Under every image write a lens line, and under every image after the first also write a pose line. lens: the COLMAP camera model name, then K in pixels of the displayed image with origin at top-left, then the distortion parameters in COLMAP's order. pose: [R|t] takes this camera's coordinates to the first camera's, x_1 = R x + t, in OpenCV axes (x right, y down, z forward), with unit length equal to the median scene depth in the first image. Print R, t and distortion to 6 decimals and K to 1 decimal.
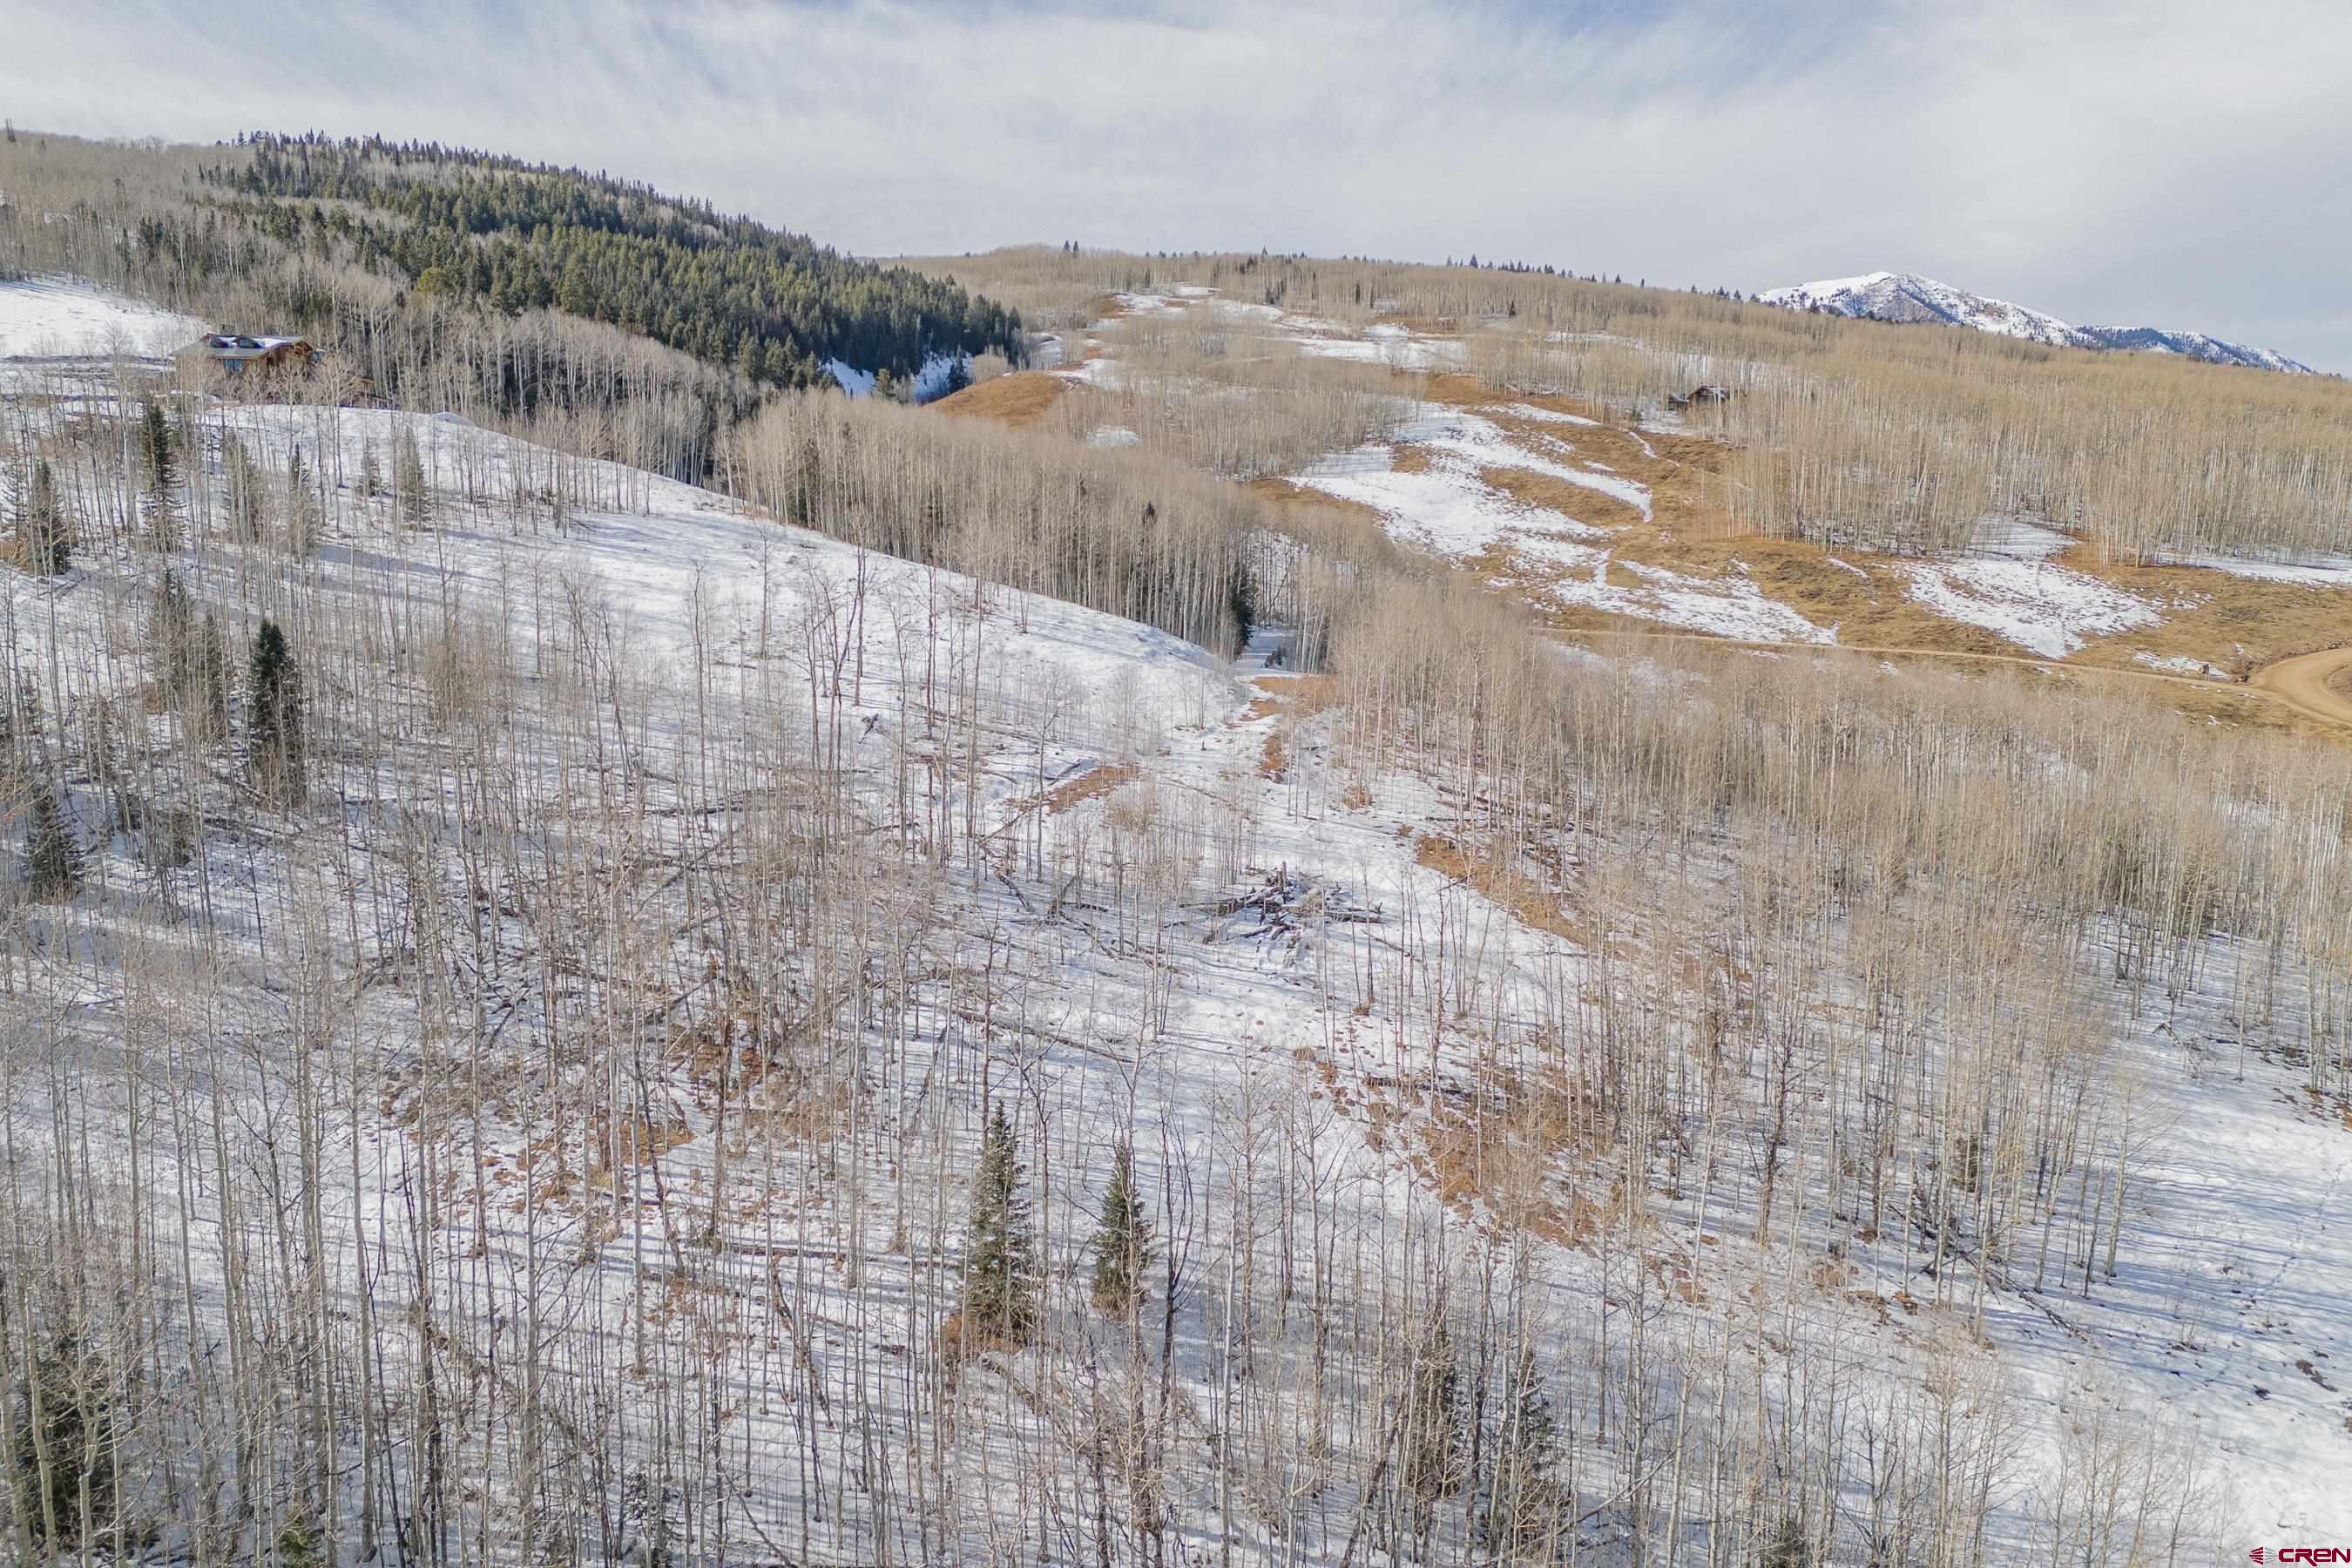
lens RADIAL K [[1709.1, 0, 1170.7], [0, 1709.1, 779.9], [0, 0, 1]] dist [0.093384, -0.094822]
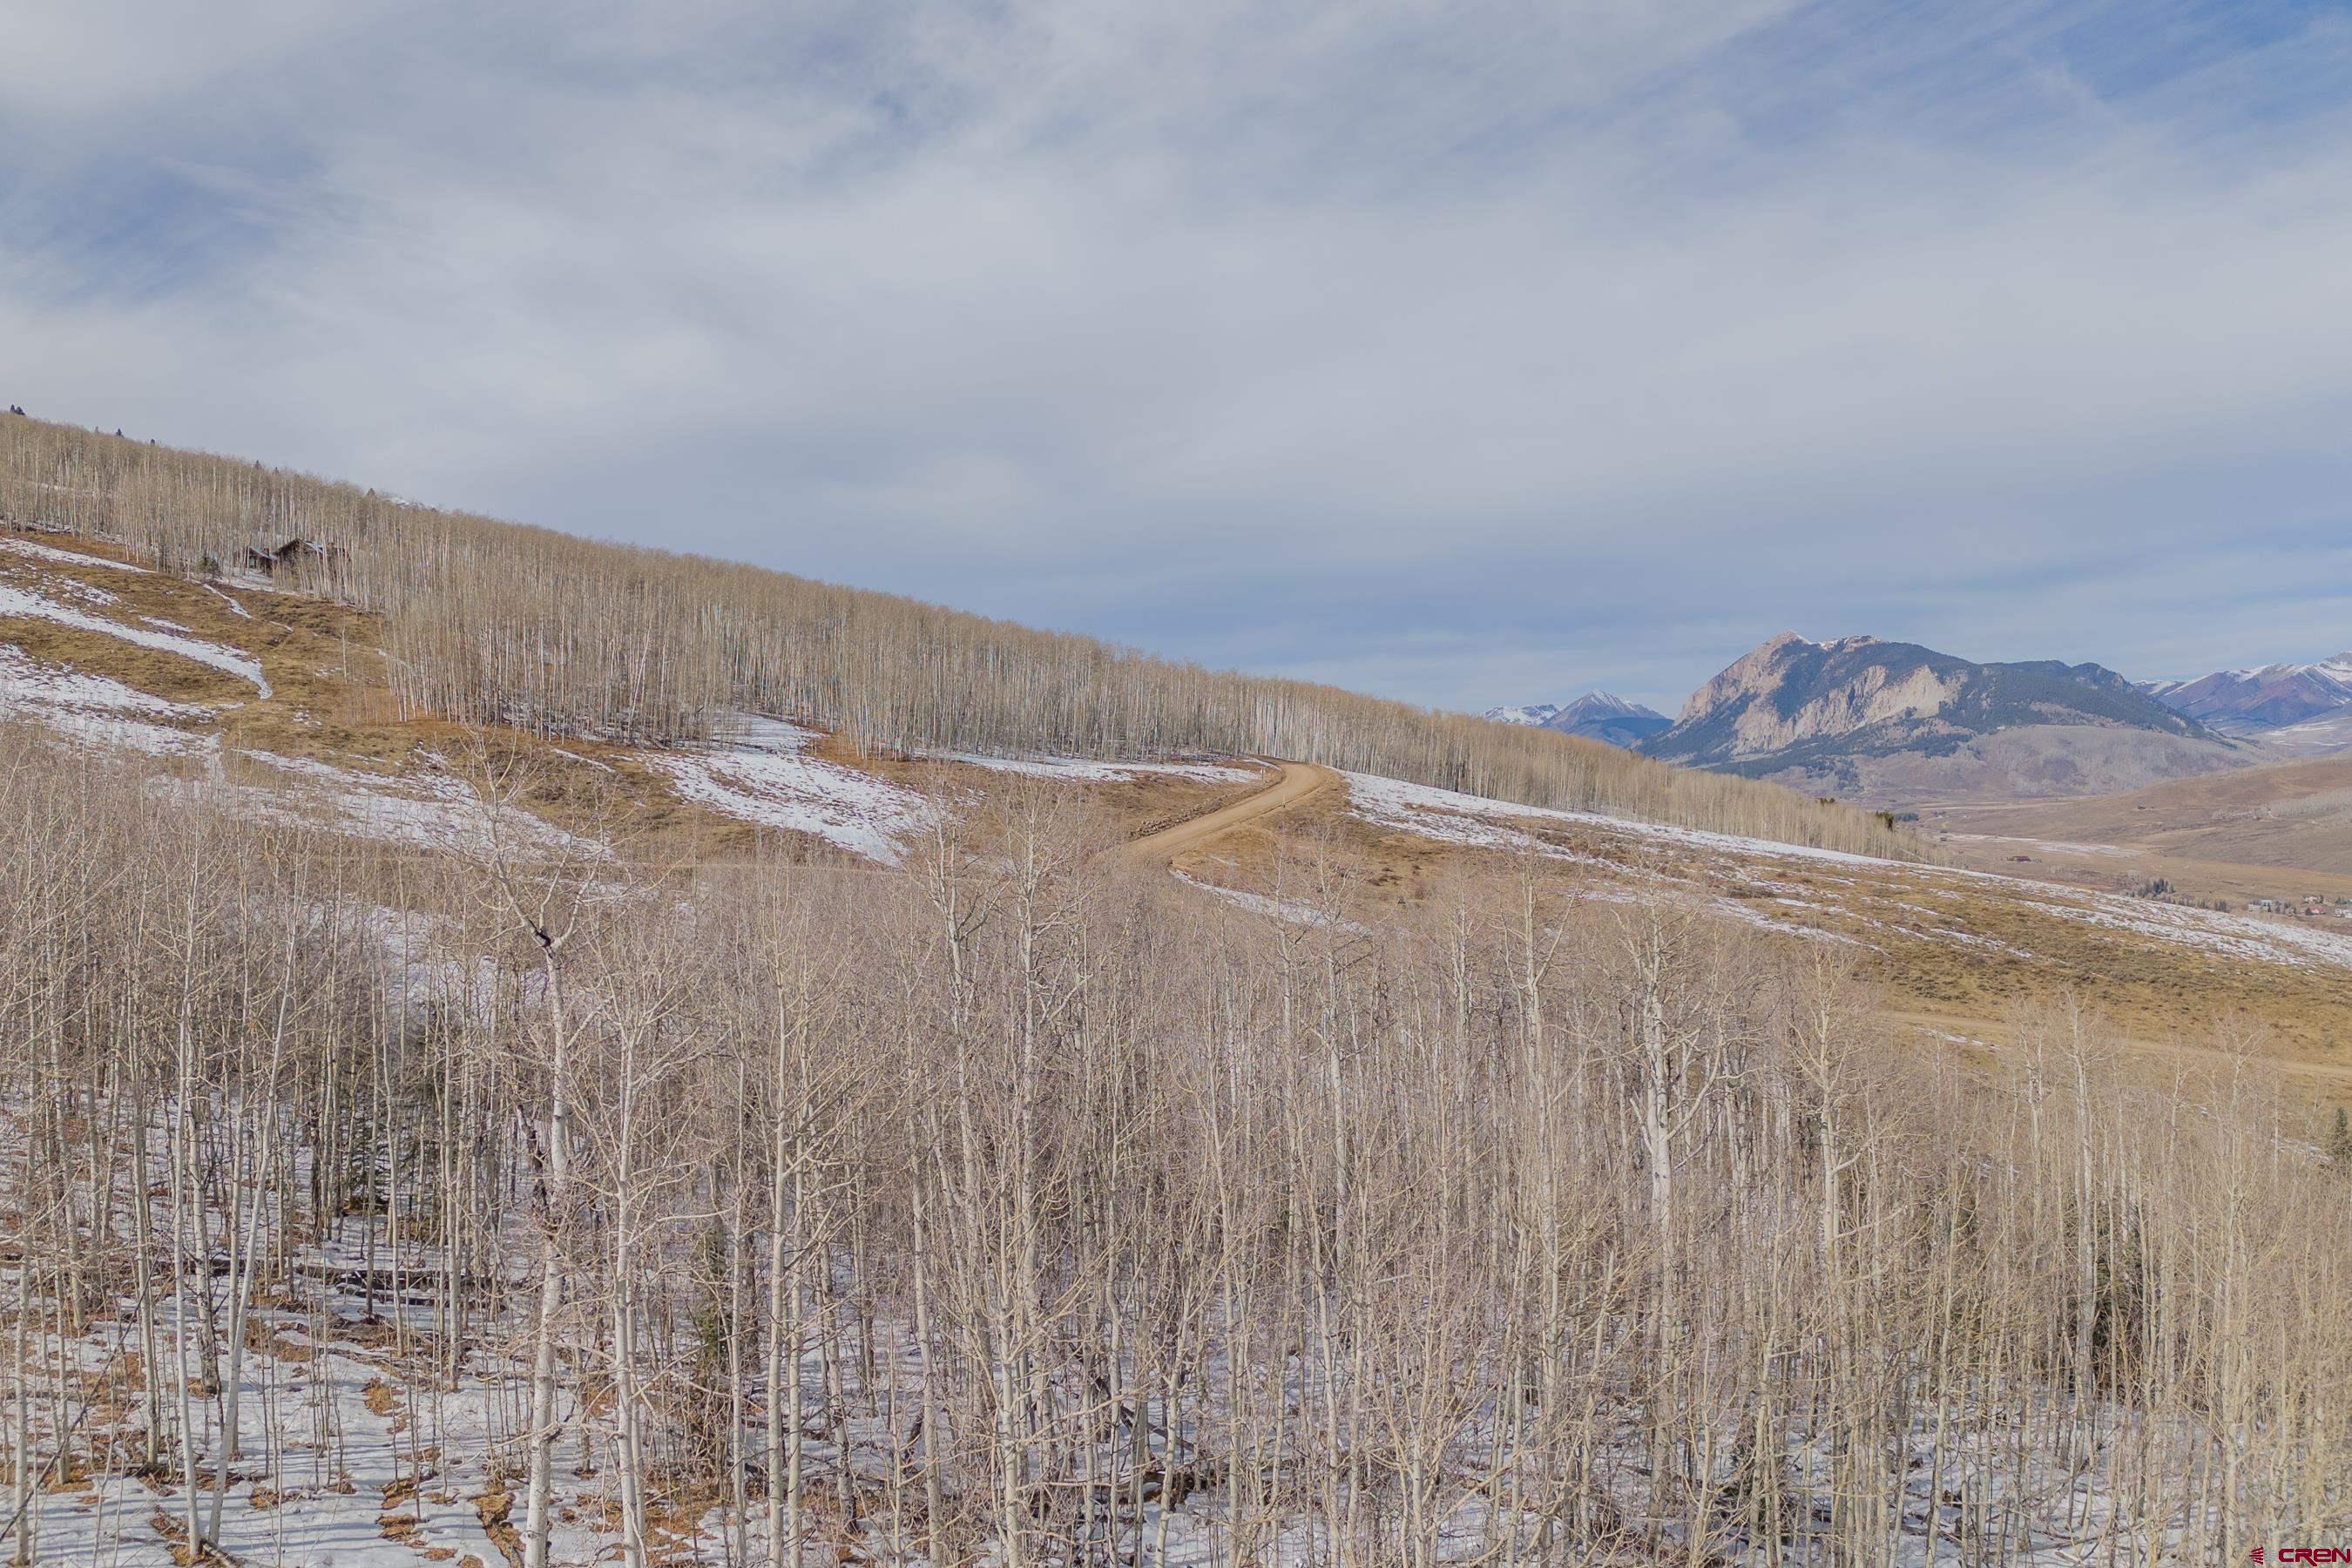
lens RADIAL K [[1709.1, 0, 1170.7], [0, 1709.1, 779.9], [0, 0, 1]] dist [0.093384, -0.094822]
pose [[0.695759, -0.007279, 0.718238, 0.025556], [0.099593, 0.991267, -0.086431, -0.019194], [-0.711337, 0.131667, 0.690408, 0.239416]]
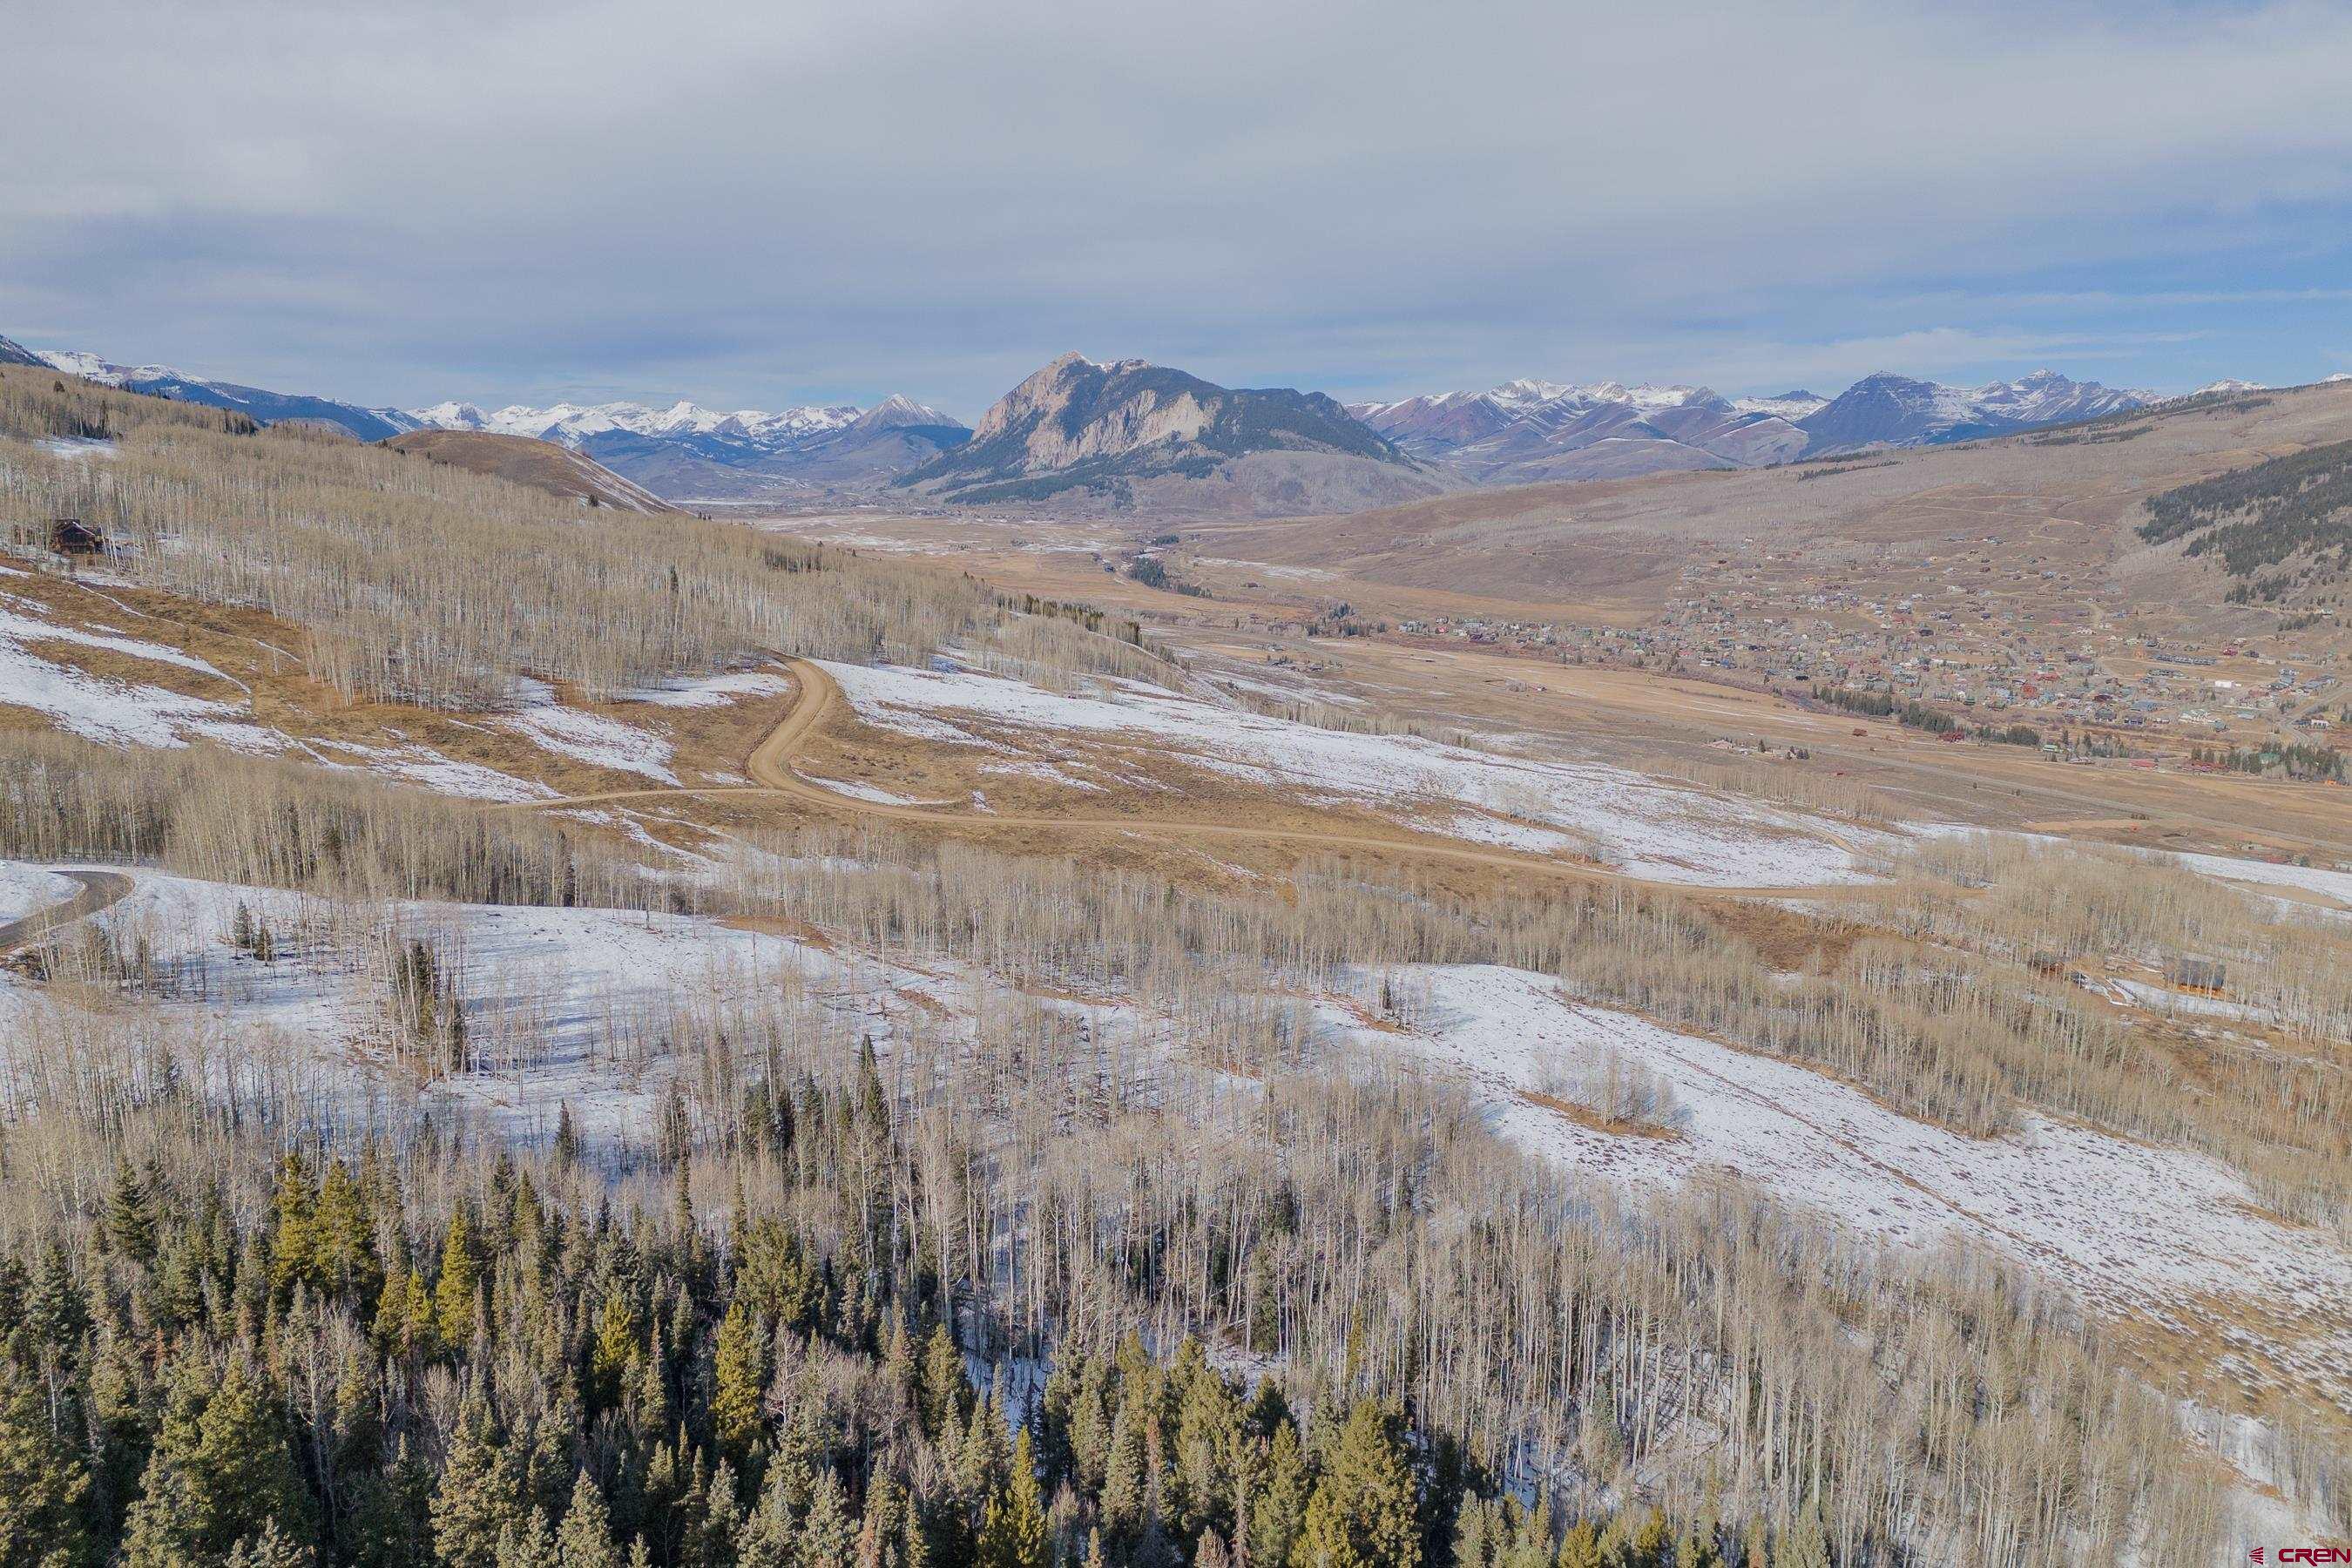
lens RADIAL K [[1699.8, 0, 1167.6], [0, 1699.8, 791.5], [0, 0, 1]] dist [0.145928, -0.216934]
pose [[0.363624, -0.169363, 0.916020, -0.550627], [0.116690, 0.983870, 0.135587, -0.152820], [-0.924208, 0.057587, 0.377522, -0.044467]]
